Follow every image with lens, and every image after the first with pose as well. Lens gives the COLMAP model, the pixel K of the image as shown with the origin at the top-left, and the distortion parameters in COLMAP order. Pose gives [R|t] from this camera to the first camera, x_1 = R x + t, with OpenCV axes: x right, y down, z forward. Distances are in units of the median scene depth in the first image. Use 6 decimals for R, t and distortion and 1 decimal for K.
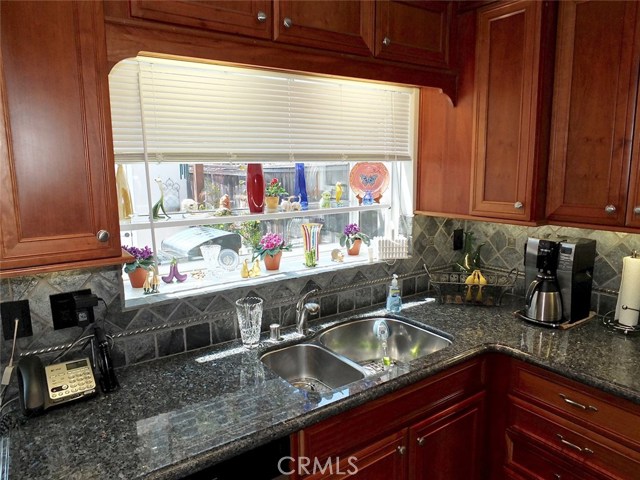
lens RADIAL K [[440.3, 0, 319.8], [0, 440.3, 237.3], [0, 0, 1]] dist [-0.040323, 0.017188]
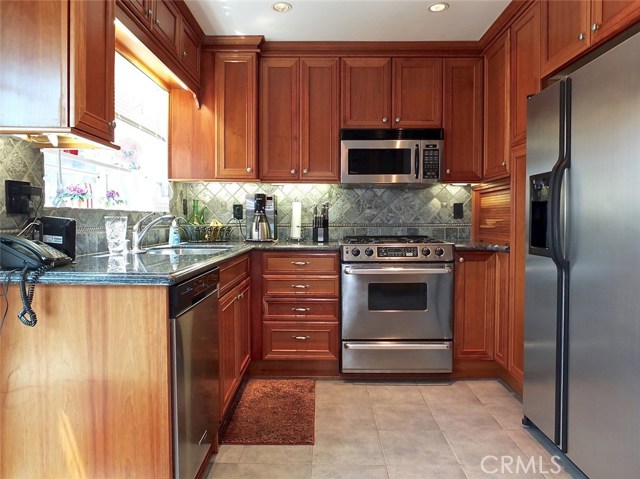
lens RADIAL K [[440.3, 0, 319.1], [0, 440.3, 237.6], [0, 0, 1]] dist [-0.040323, 0.017188]
pose [[0.575942, -0.018283, 0.817286, -0.742405], [0.116900, 0.991317, -0.060203, 0.302575], [-0.809089, 0.130215, 0.573079, -0.164053]]
